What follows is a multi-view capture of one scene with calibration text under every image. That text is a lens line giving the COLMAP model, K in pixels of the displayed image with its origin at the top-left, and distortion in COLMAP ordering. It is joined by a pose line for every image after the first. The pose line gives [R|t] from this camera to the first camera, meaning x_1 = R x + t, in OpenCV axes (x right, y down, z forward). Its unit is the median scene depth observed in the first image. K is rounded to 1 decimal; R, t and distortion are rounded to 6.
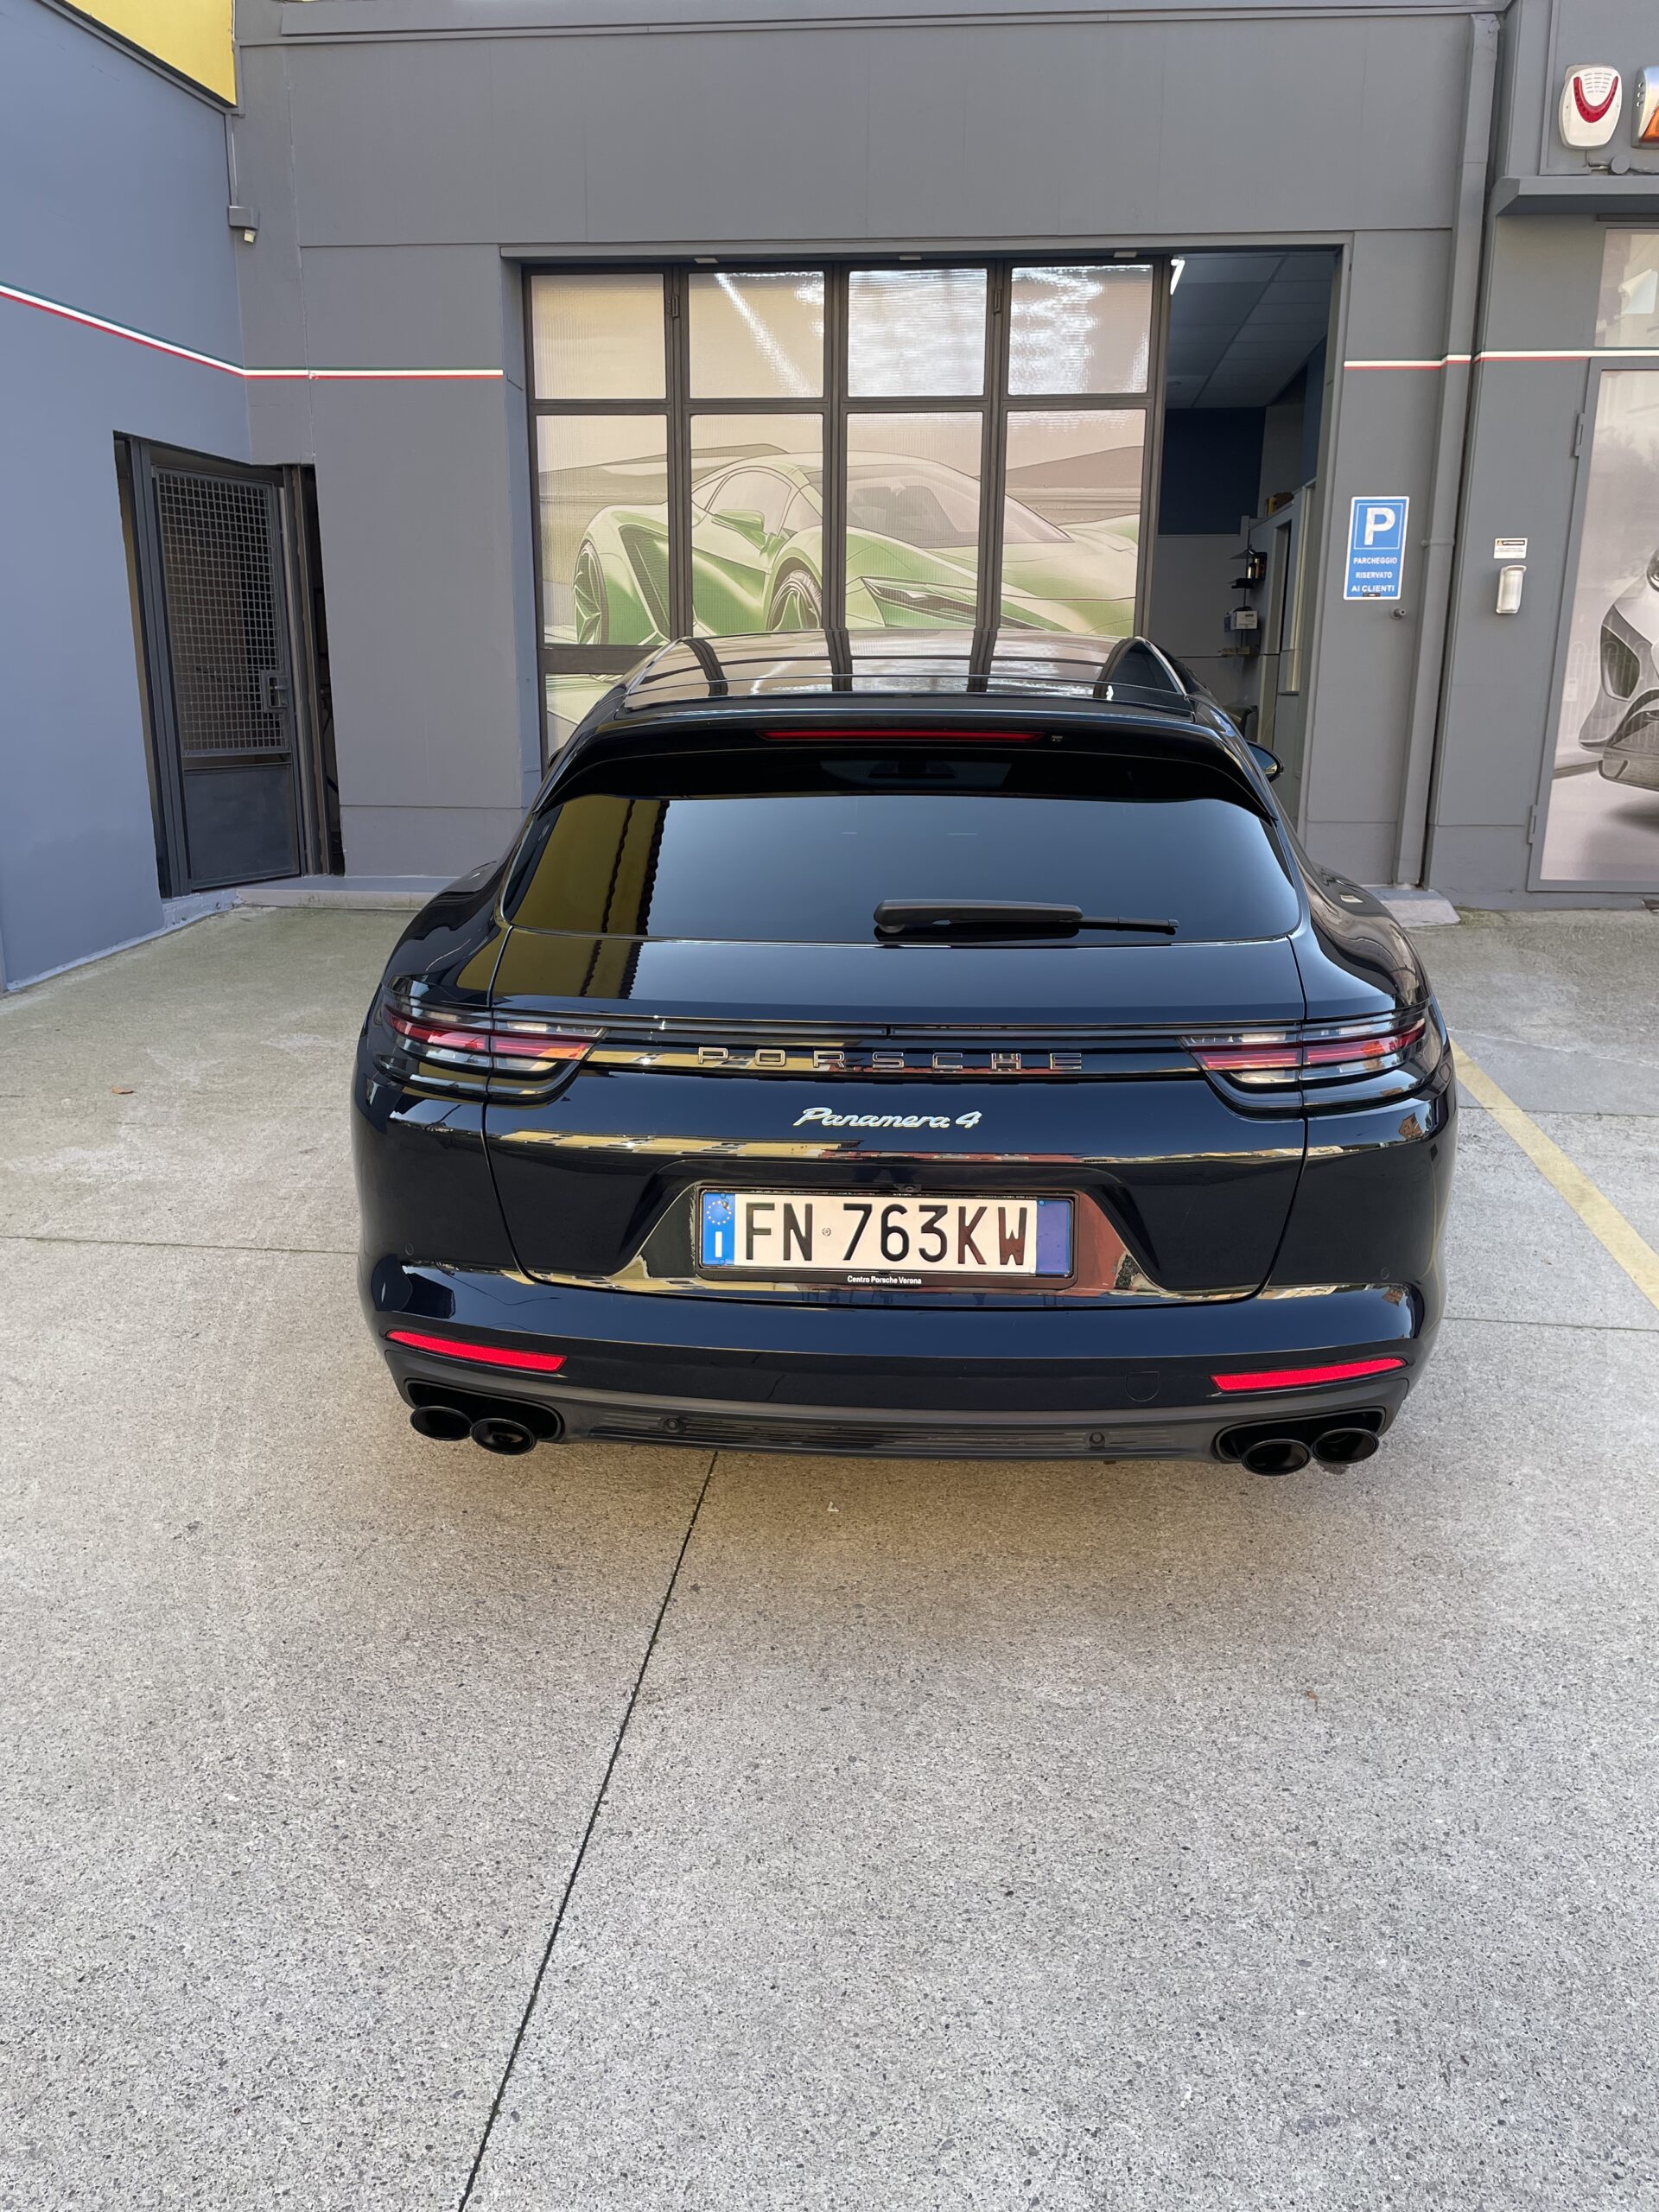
lens RADIAL K [[1679.3, 0, 813.2], [0, 1679.3, 1102.8], [0, 0, 1]] dist [0.083259, -0.109999]
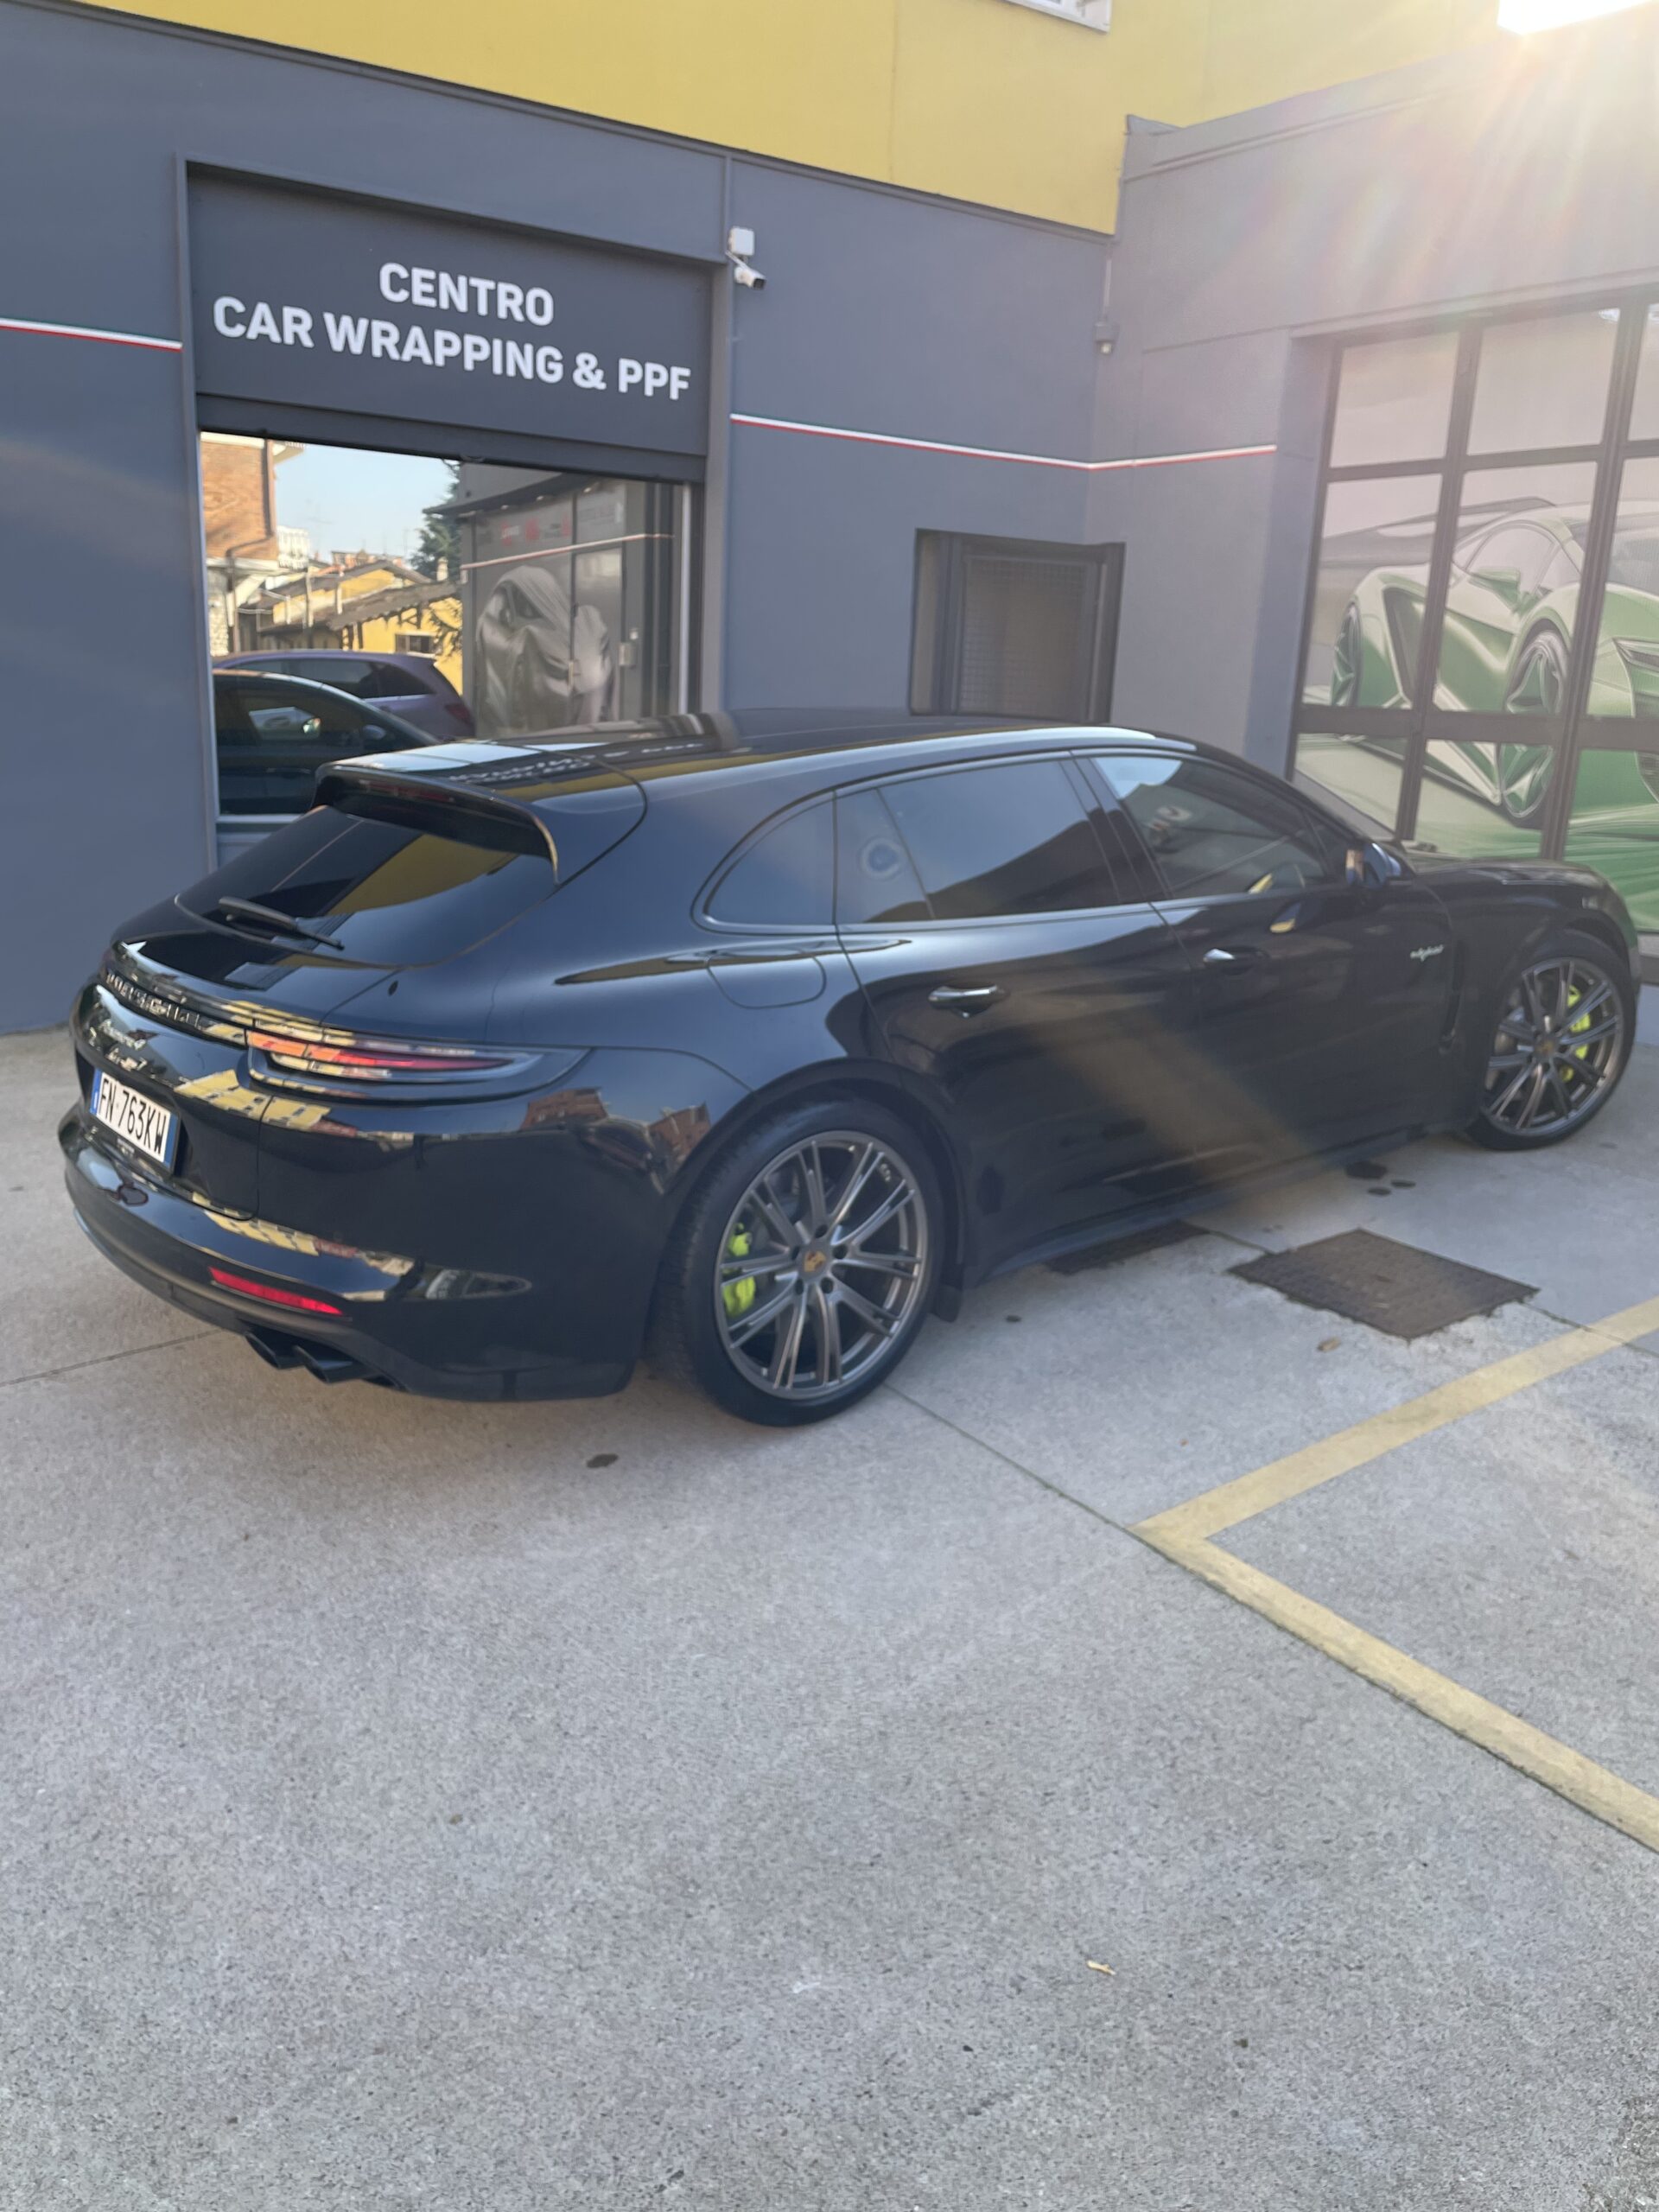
lens RADIAL K [[1679.3, 0, 810.5], [0, 1679.3, 1090.3], [0, 0, 1]] dist [0.083259, -0.109999]
pose [[0.669090, 0.195967, -0.716879, 0.433351], [-0.215812, 0.974276, 0.064904, -0.048504], [0.711157, 0.111284, 0.694170, 0.110399]]
